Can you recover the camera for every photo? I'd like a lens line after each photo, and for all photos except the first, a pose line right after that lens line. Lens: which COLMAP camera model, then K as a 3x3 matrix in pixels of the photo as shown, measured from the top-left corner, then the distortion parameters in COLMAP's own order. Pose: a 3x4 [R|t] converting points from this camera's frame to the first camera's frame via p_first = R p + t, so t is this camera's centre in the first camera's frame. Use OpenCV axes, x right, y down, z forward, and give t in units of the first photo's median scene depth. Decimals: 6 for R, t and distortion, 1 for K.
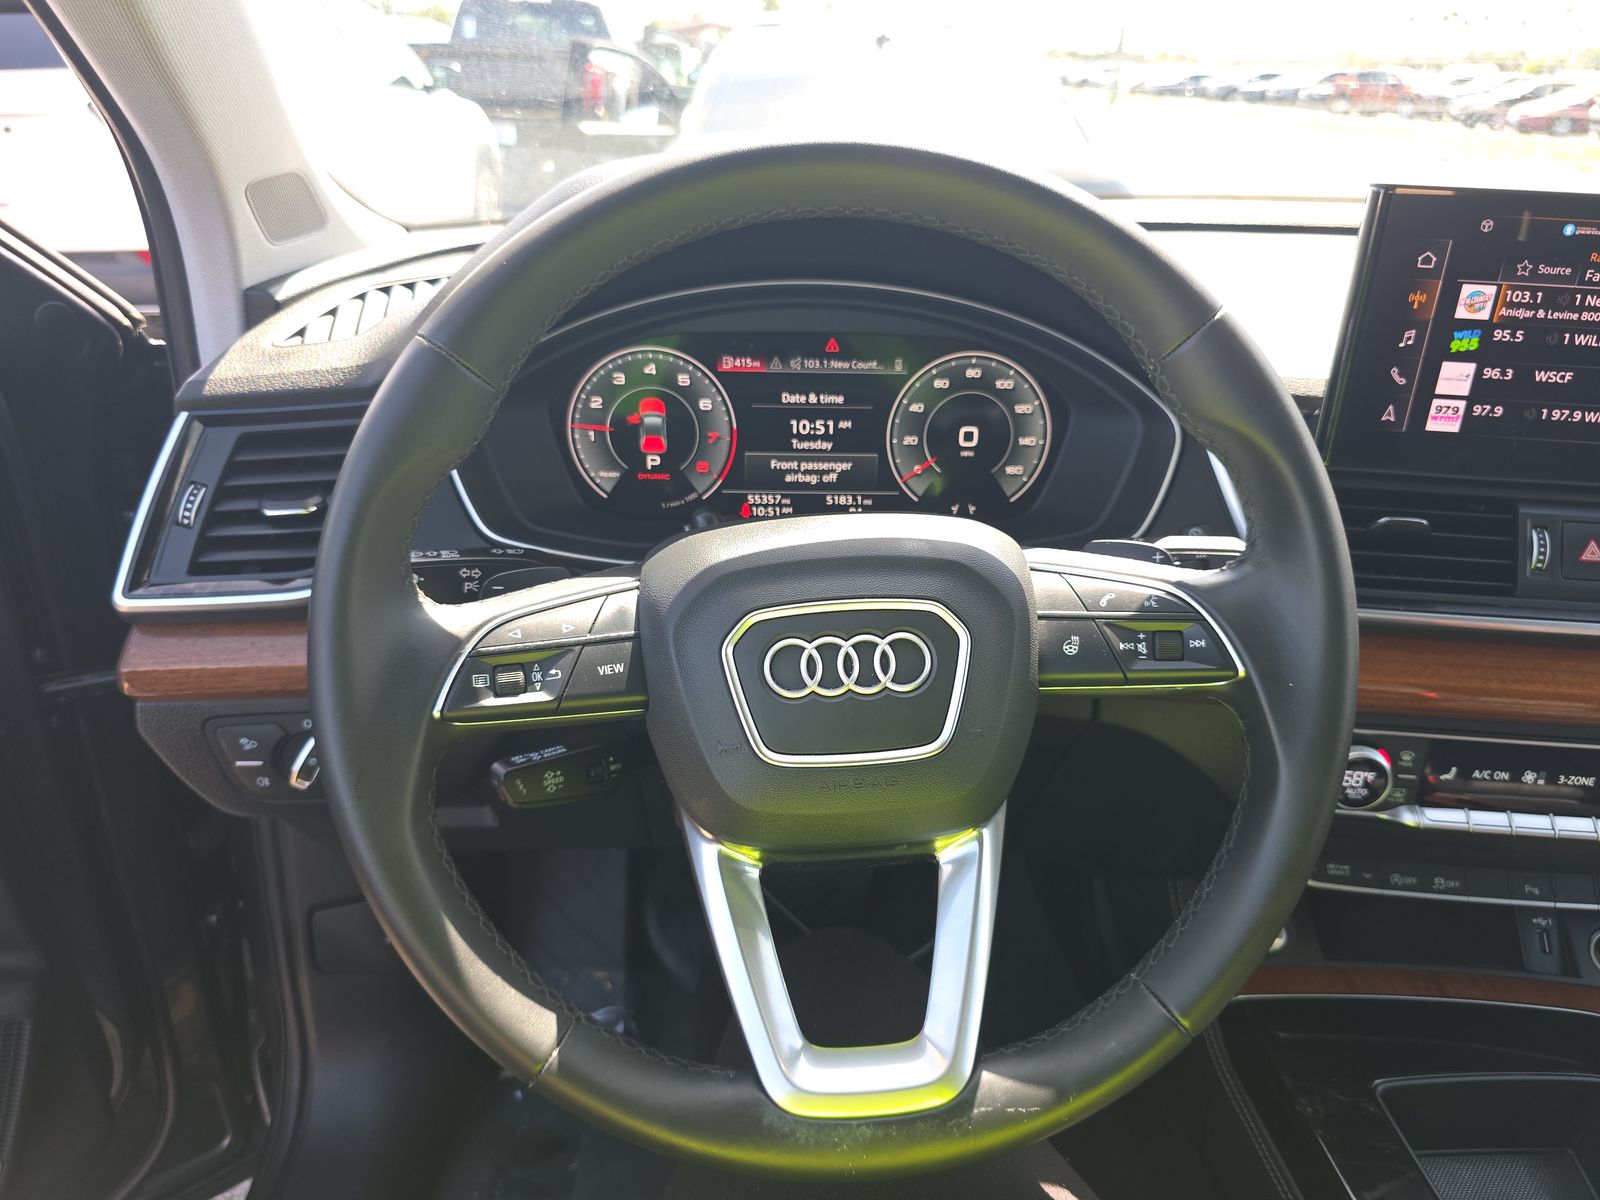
lens RADIAL K [[1070.7, 0, 803.0], [0, 1070.7, 624.3], [0, 0, 1]] dist [0.005691, -0.052464]
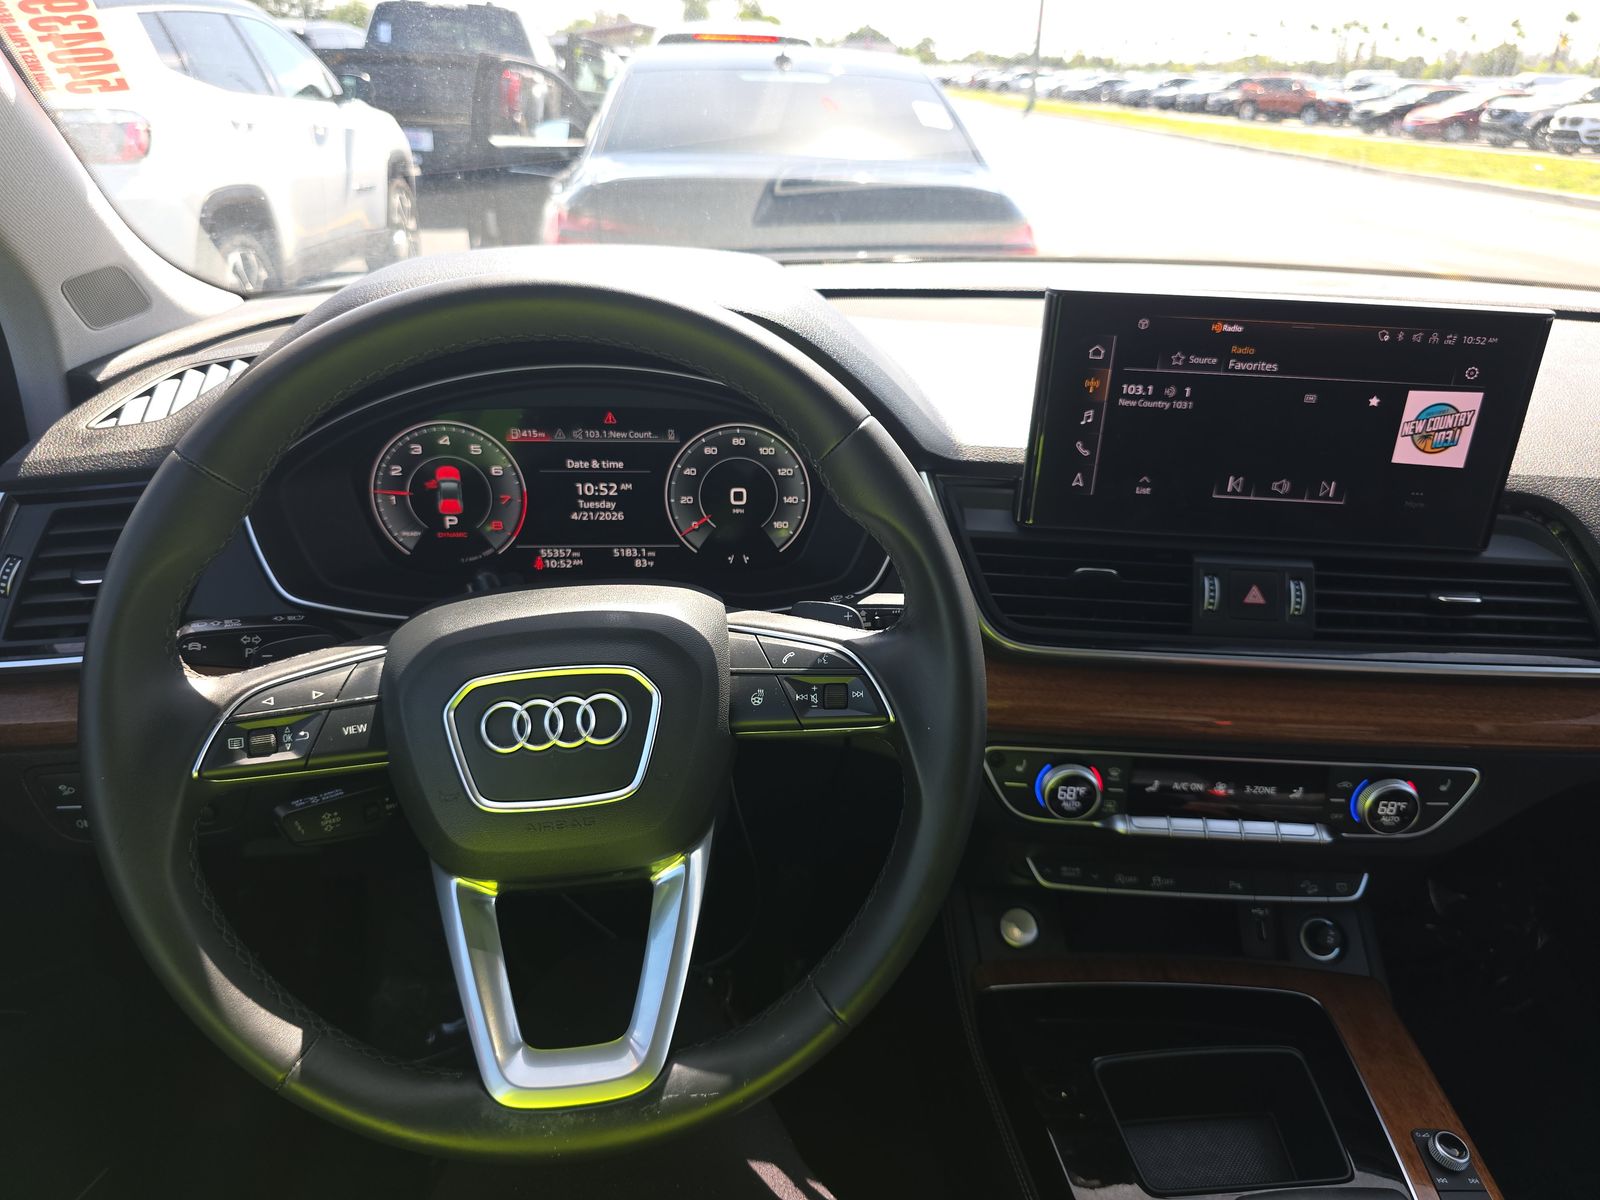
lens RADIAL K [[1059.3, 0, 800.0], [0, 1059.3, 600.0], [0, 0, 1]] dist [-0.000001, -0.039390]
pose [[0.997533, -0.016941, 0.068126, 0.157886], [0.018452, 0.999596, -0.021605, -0.045040], [-0.067732, 0.022809, 0.997443, -0.125840]]
